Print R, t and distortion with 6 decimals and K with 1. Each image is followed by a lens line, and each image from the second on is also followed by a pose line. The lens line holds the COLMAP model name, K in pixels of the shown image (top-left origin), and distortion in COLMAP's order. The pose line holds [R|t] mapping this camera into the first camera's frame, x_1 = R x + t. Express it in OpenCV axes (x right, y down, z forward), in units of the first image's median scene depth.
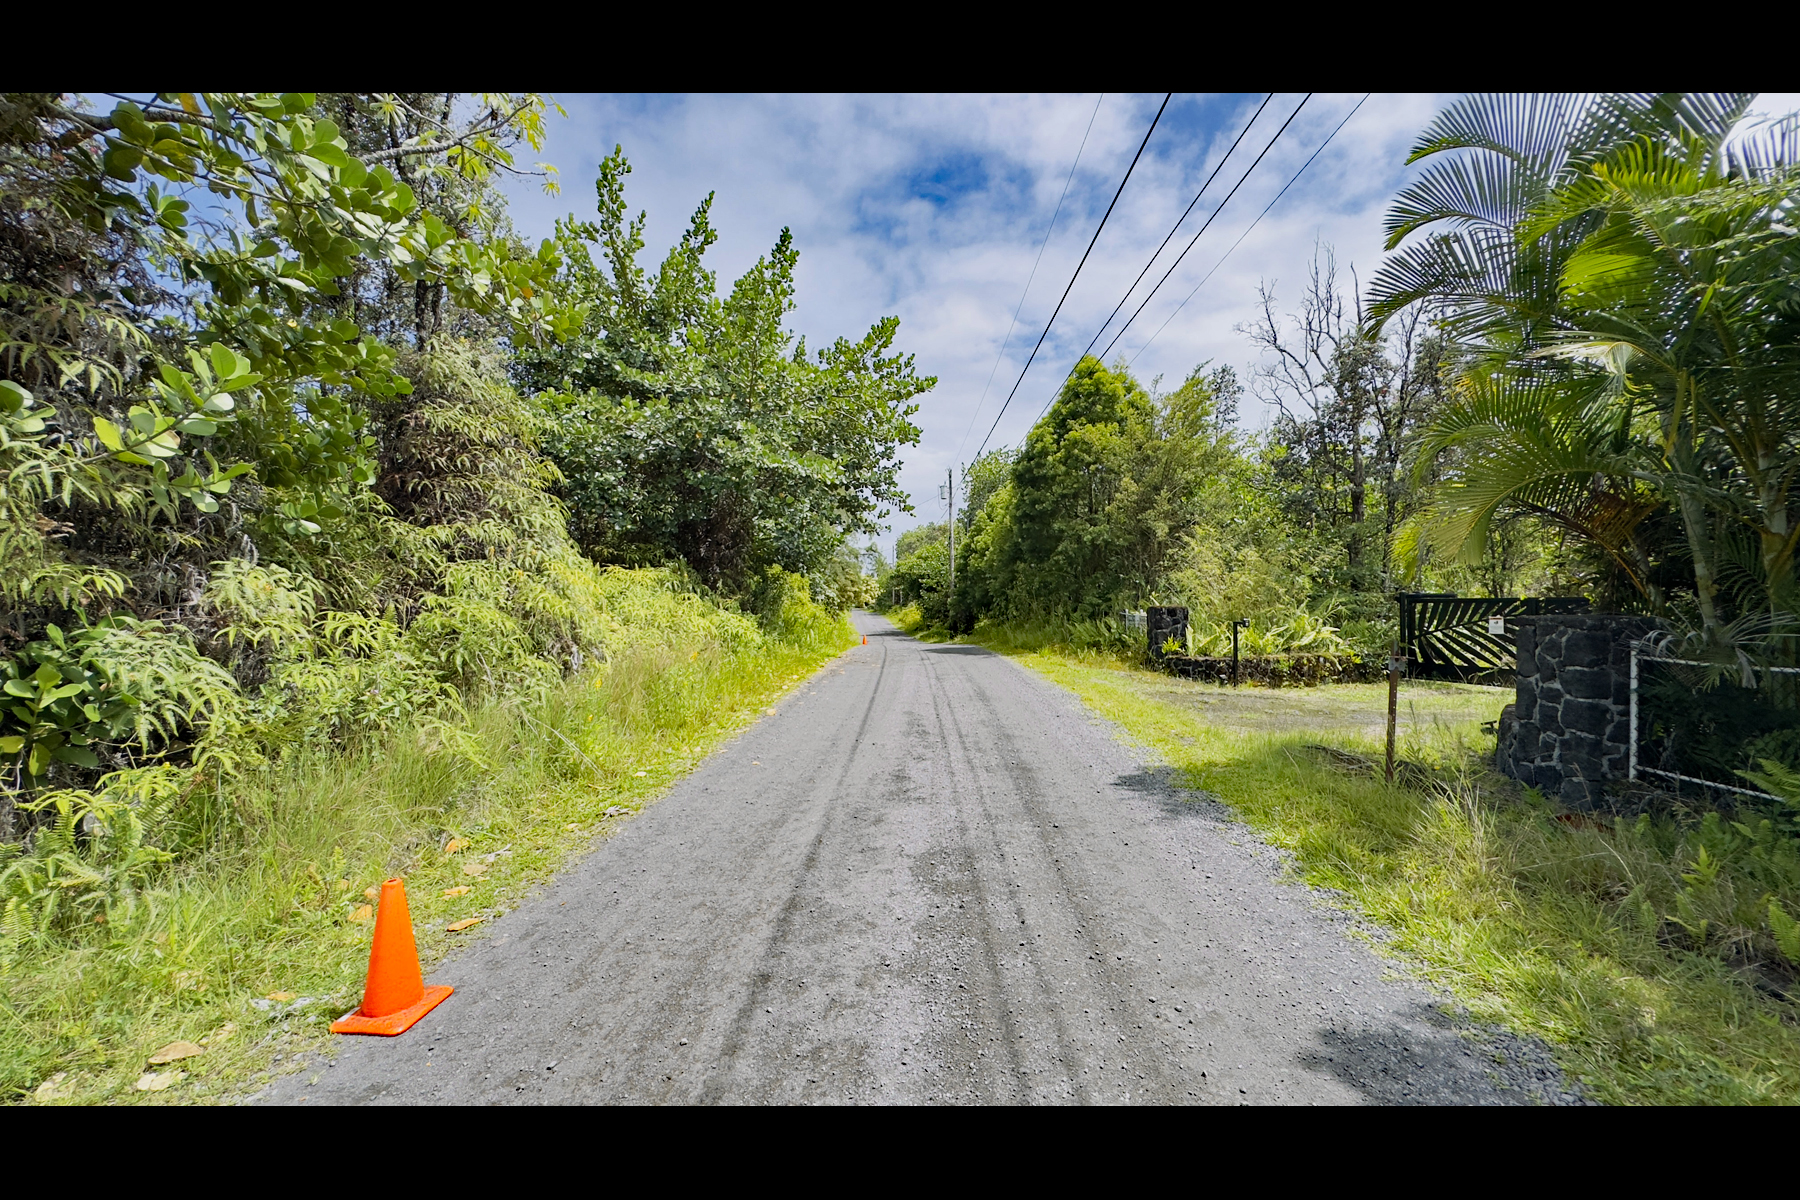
lens RADIAL K [[720.5, 0, 900.0], [0, 720.5, 595.6], [0, 0, 1]] dist [-0.002354, 0.000216]
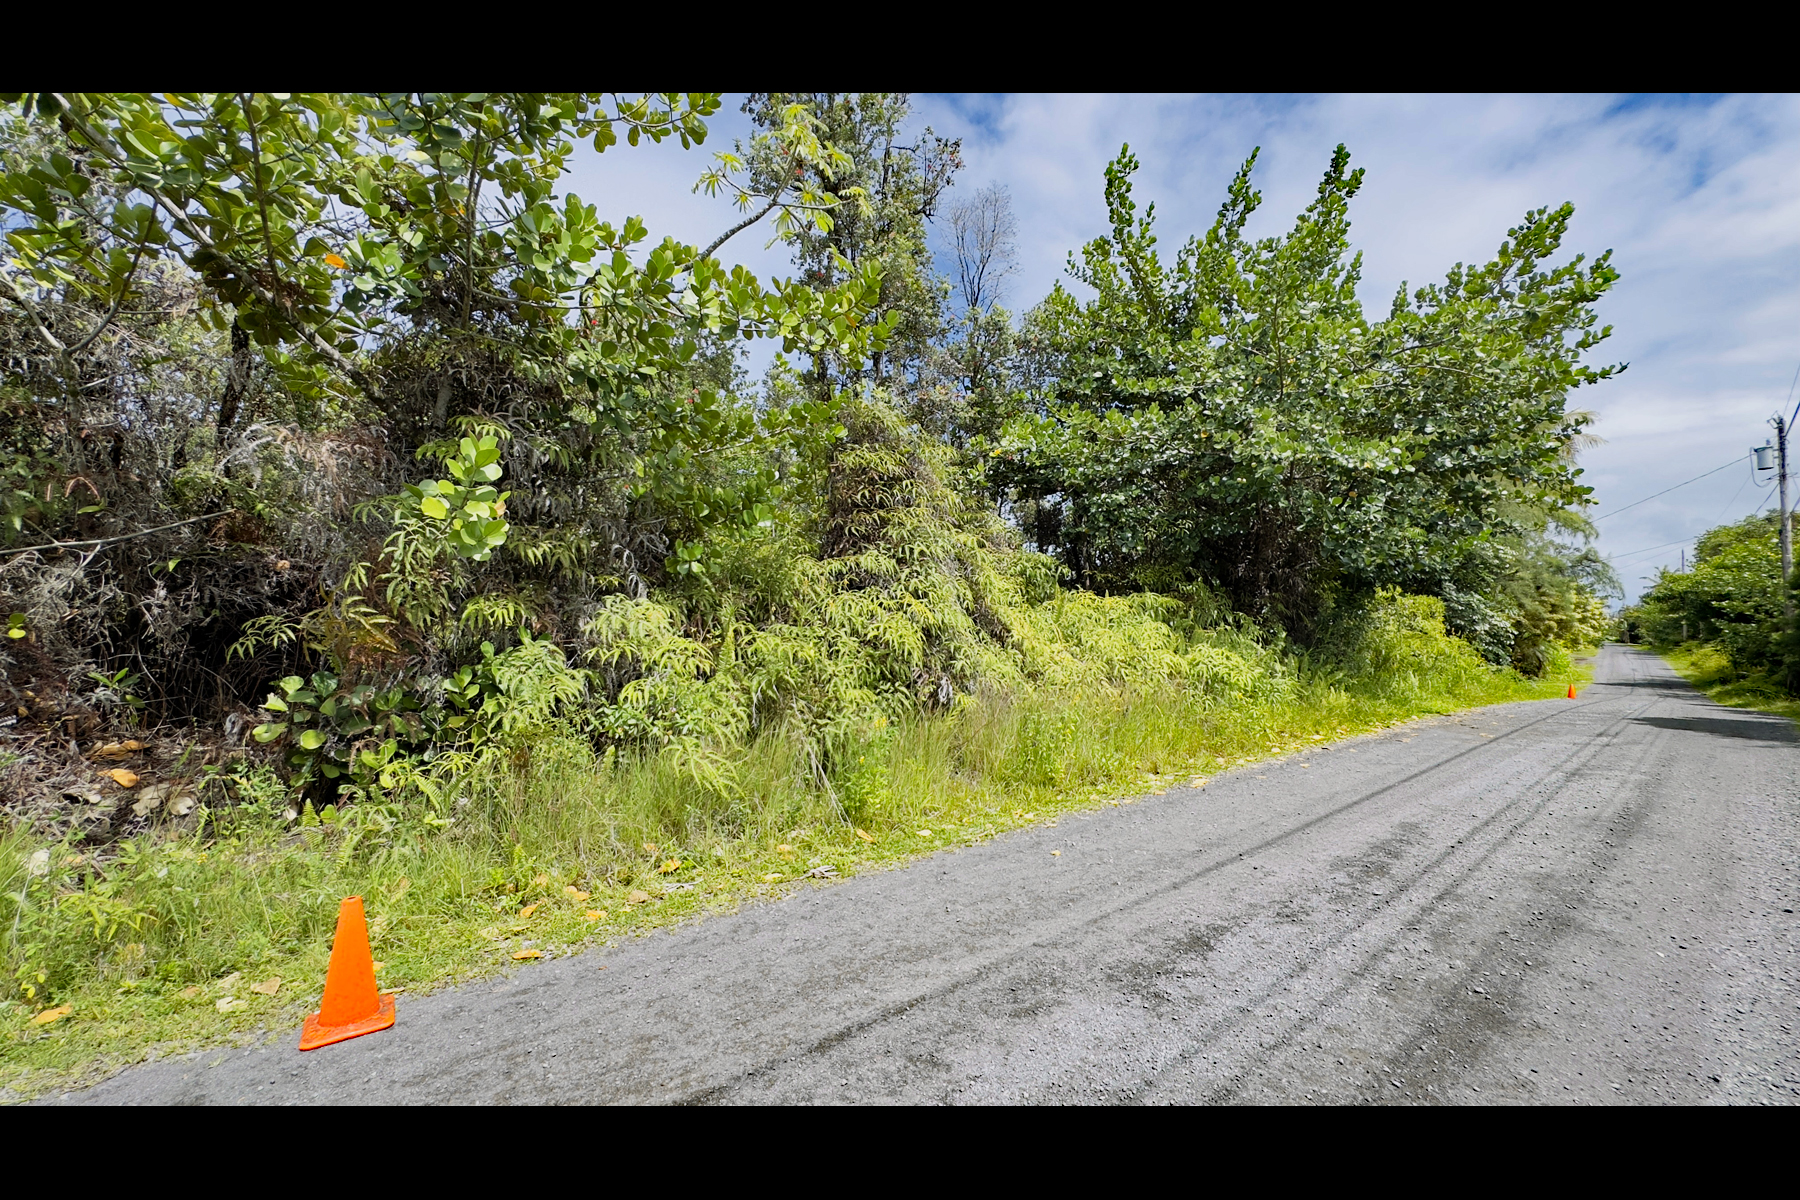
lens RADIAL K [[720.5, 0, 907.5], [0, 720.5, 603.0], [0, 0, 1]] dist [-0.002354, 0.000216]
pose [[0.665604, -0.009352, -0.746247, 0.095307], [-0.010631, 0.999701, -0.022011, -0.002003], [0.746229, 0.022583, 0.665306, 0.144033]]
